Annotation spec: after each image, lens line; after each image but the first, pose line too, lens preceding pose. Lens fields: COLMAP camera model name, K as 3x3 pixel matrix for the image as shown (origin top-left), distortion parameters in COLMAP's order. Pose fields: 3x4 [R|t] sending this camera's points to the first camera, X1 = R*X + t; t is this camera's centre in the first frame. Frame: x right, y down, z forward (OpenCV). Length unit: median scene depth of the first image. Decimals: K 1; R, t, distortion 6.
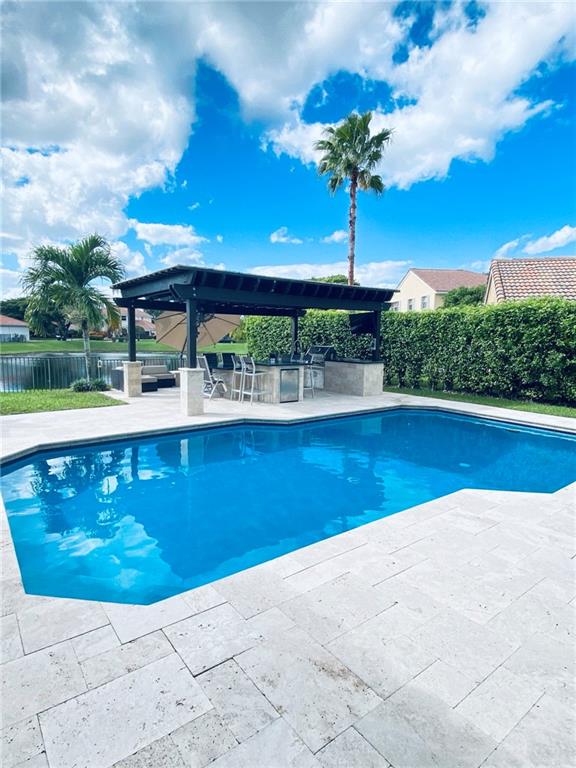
lens RADIAL K [[424.6, 0, 288.0], [0, 424.6, 384.0], [0, 0, 1]] dist [0.065256, -0.047803]
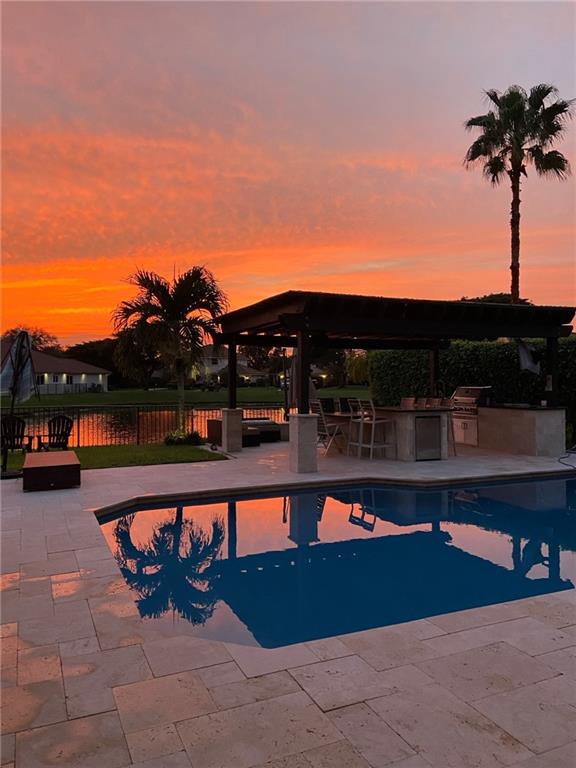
lens RADIAL K [[587.2, 0, 300.5], [0, 587.2, 385.5], [0, 0, 1]] dist [0.116239, -0.159354]
pose [[0.977322, -0.016306, -0.211130, 0.005717], [-0.006449, 0.994276, -0.106646, 0.030585], [0.211660, 0.105589, 0.971623, -0.097613]]
